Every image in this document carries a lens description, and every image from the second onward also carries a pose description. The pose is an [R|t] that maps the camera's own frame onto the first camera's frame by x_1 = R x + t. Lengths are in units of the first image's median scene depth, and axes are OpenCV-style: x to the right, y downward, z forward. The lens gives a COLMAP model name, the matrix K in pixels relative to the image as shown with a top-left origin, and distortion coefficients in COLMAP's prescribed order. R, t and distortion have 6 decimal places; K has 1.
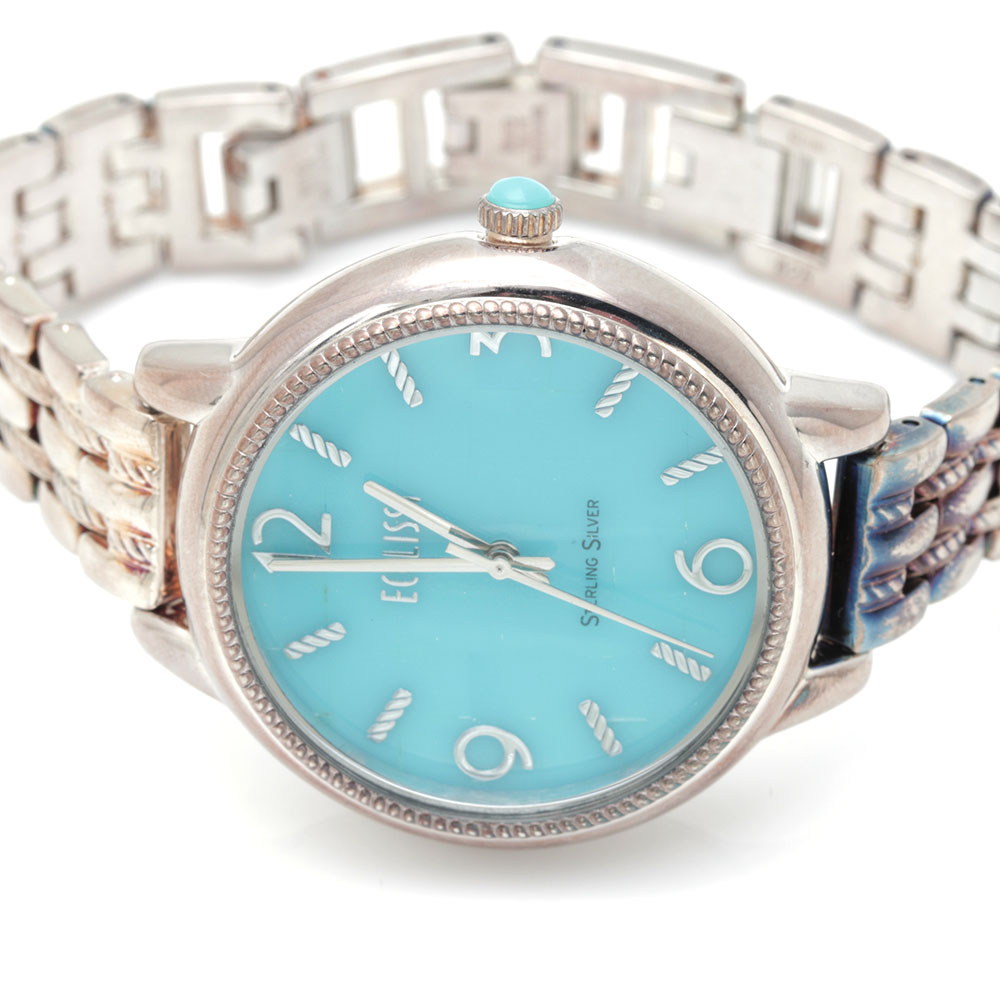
lens RADIAL K [[5883.4, 0, 500.0], [0, 5883.4, 500.0], [0, 0, 1]] dist [-0.306621, 2.883623]
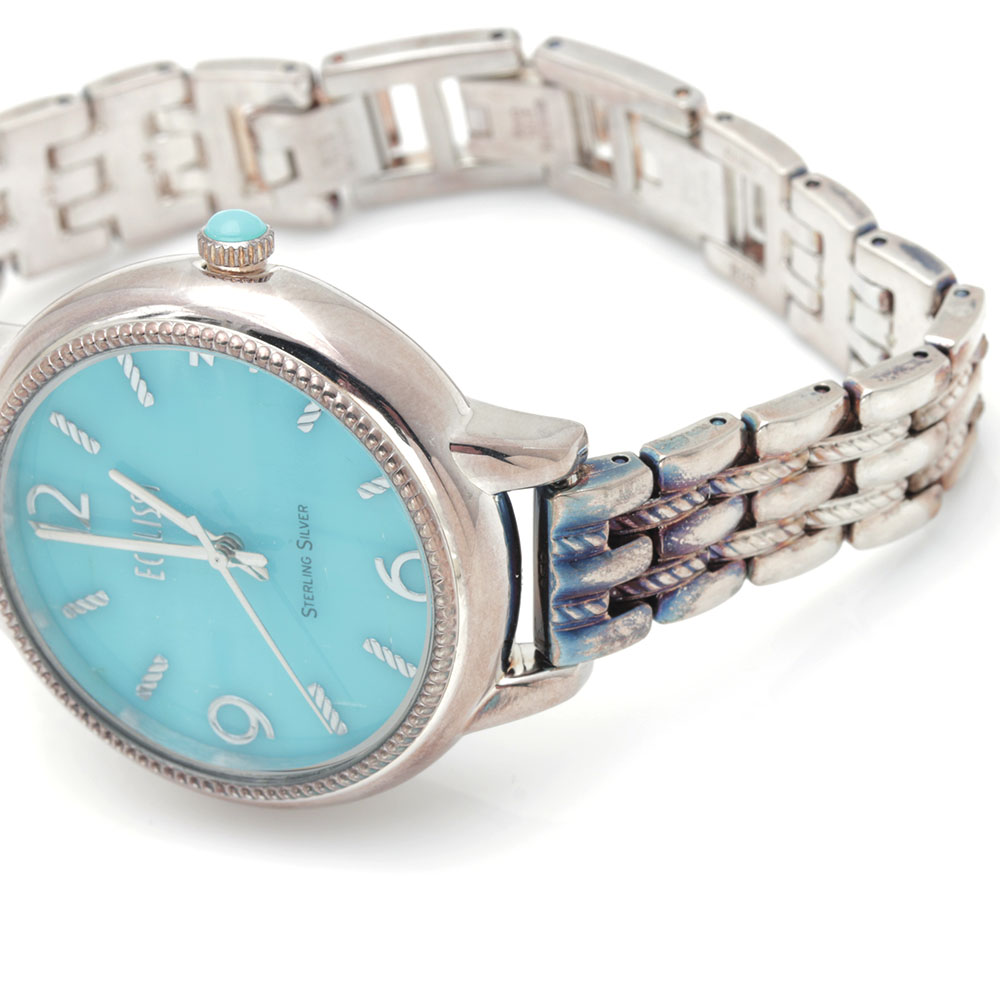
lens RADIAL K [[5883.4, 0, 500.0], [0, 5883.4, 500.0], [0, 0, 1]] dist [-0.306621, 2.883623]
pose [[0.935030, 0.102007, -0.339579, 0.416399], [-0.076371, 0.993184, 0.088057, -0.099016], [0.346247, -0.056402, 0.936447, -0.012895]]
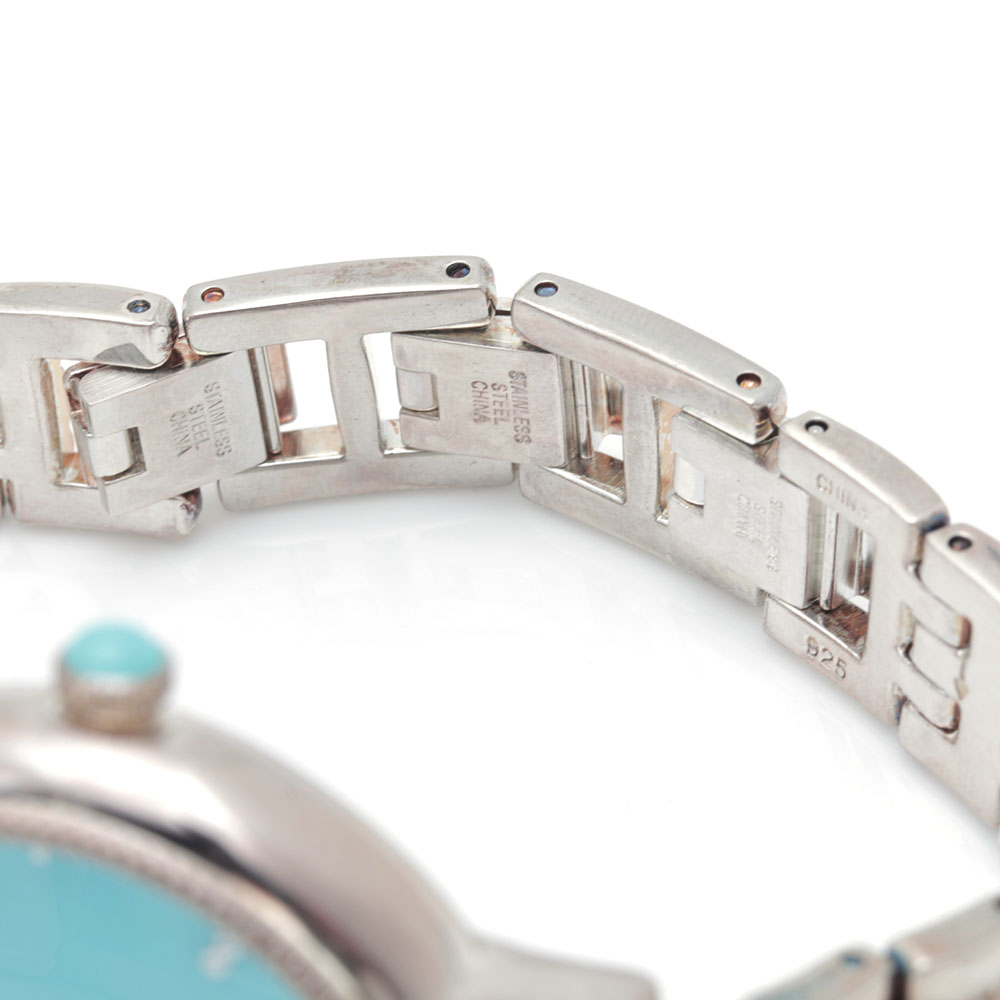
lens RADIAL K [[6135.8, 0, 500.0], [0, 6135.8, 500.0], [0, 0, 1]] dist [-0.238458, -5.333384]
pose [[0.957054, 0.142867, -0.252264, 0.216827], [-0.116881, 0.986439, 0.115229, -0.152925], [0.265306, -0.080795, 0.960773, 0.321683]]
